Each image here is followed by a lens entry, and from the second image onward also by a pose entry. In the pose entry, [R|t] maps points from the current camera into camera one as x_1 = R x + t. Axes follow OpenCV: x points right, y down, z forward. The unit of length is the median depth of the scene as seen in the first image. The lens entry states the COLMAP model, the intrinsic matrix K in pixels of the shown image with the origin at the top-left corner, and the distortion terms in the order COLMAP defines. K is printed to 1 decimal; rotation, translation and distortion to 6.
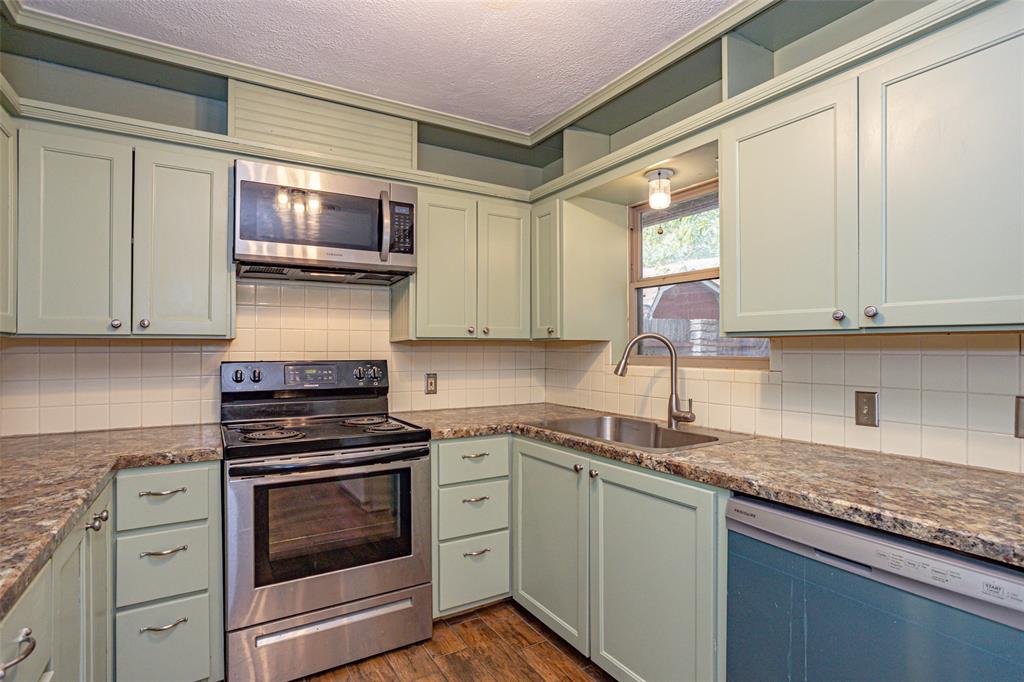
lens RADIAL K [[512.1, 0, 530.4], [0, 512.1, 341.2], [0, 0, 1]] dist [-0.046111, 0.020864]
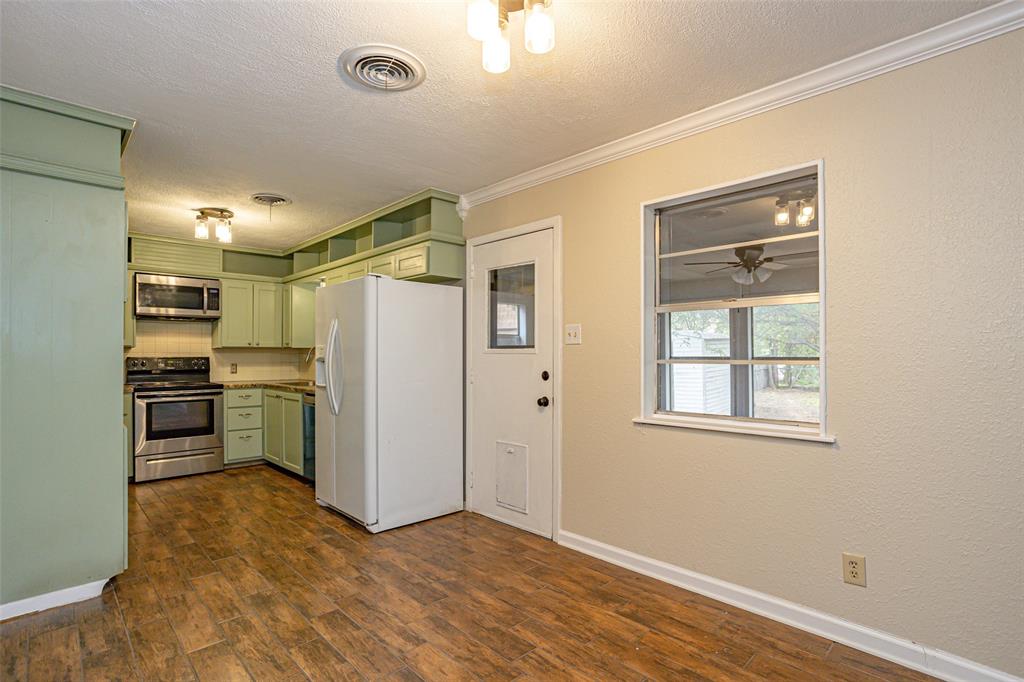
lens RADIAL K [[512.1, 0, 510.1], [0, 512.1, 348.6], [0, 0, 1]] dist [-0.046111, 0.020864]
pose [[0.984234, 0.001086, 0.176869, 0.700664], [-0.001180, 0.999999, 0.000428, -0.000932], [-0.176868, -0.000630, 0.984234, -1.564786]]
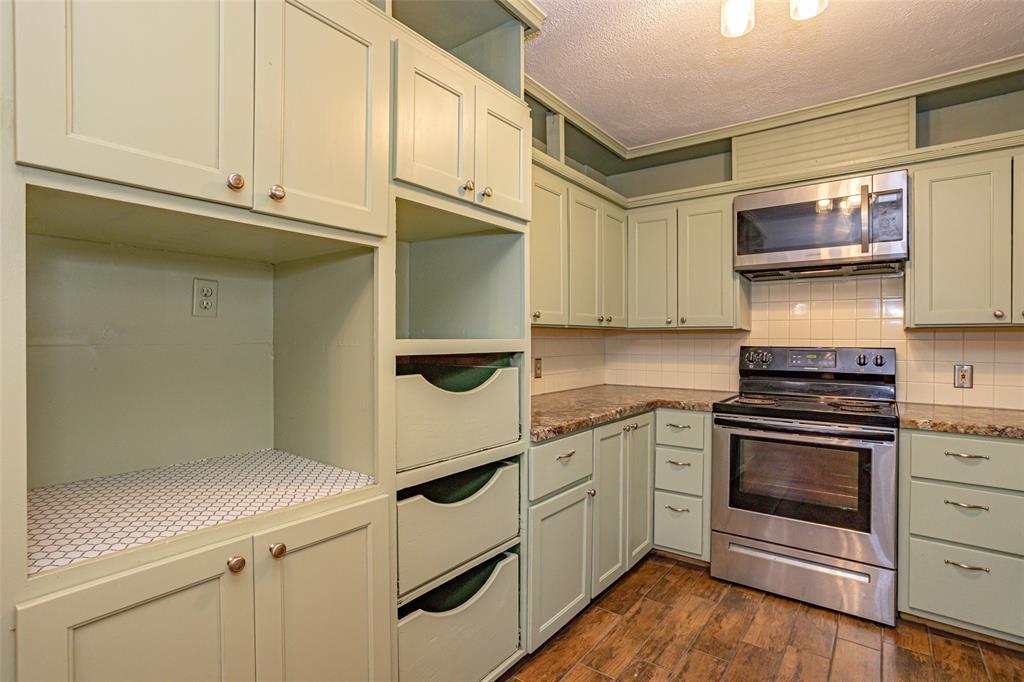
lens RADIAL K [[512.1, 0, 493.7], [0, 512.1, 341.3], [0, 0, 1]] dist [-0.046111, 0.020864]
pose [[0.334429, 0.005596, -0.942405, 0.443165], [0.006952, 0.999941, 0.008404, 0.011670], [0.942395, -0.009363, 0.334370, -0.067067]]
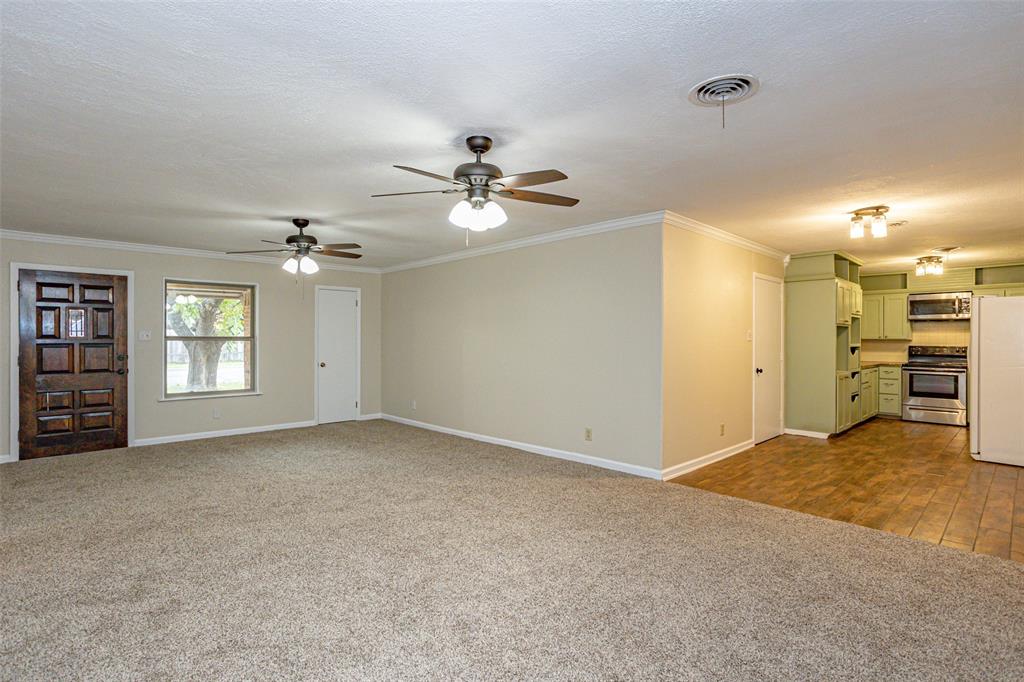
lens RADIAL K [[491.9, 0, 520.0], [0, 491.9, 339.9], [0, 0, 1]] dist [-0.032822, 0.015484]
pose [[0.191669, 0.002275, -0.981457, 2.377647], [0.007044, 0.999968, 0.003694, -0.036559], [0.981434, -0.007622, 0.191647, -2.531788]]
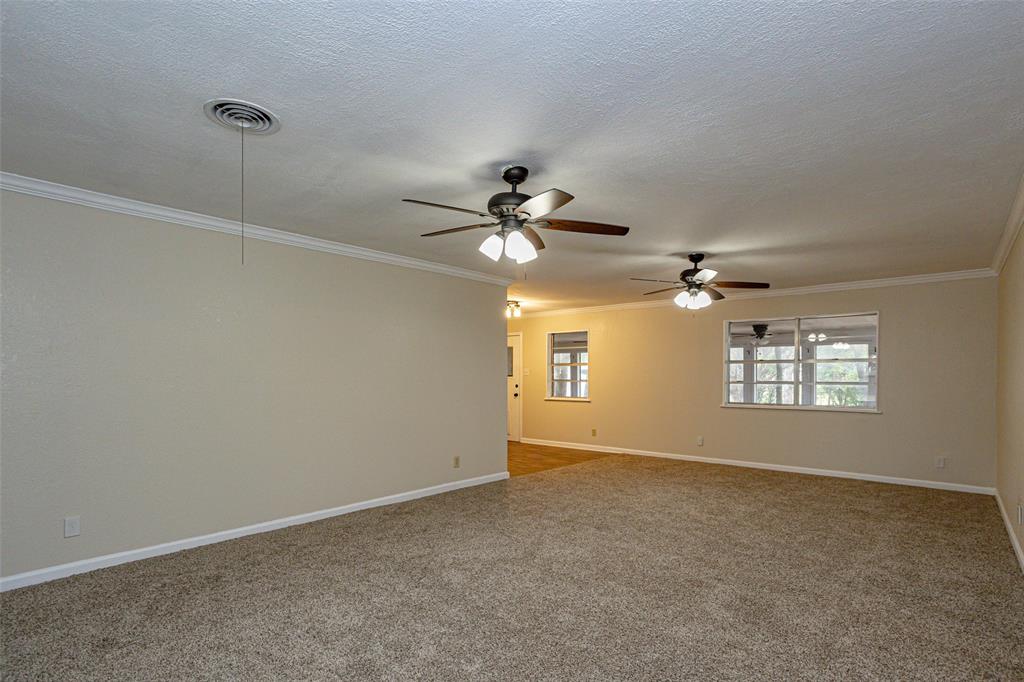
lens RADIAL K [[491.9, 0, 511.3], [0, 491.9, 384.2], [0, 0, 1]] dist [-0.032822, 0.015484]
pose [[0.962344, -0.002625, 0.271821, -0.121873], [-0.004023, 0.999706, 0.023899, -0.040479], [-0.271804, -0.024092, 0.962051, -4.148311]]
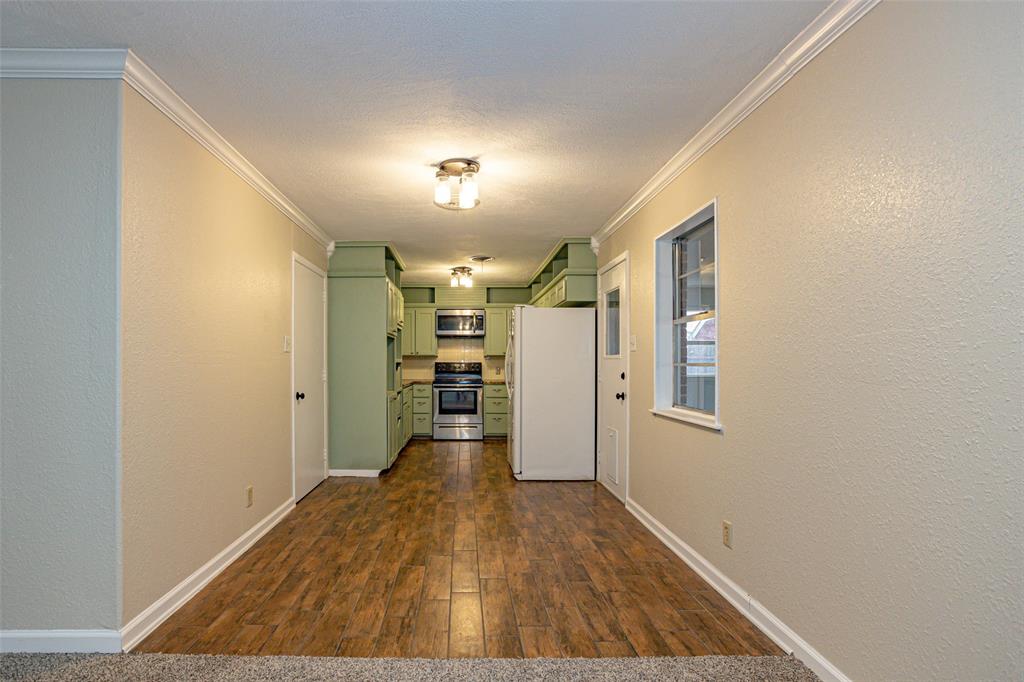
lens RADIAL K [[512.1, 0, 462.0], [0, 512.1, 369.7], [0, 0, 1]] dist [-0.046111, 0.020864]
pose [[0.839466, 0.010228, -0.543317, 1.580483], [0.003164, 0.999714, 0.023708, 0.007552], [0.543404, -0.021622, 0.839193, -2.028181]]
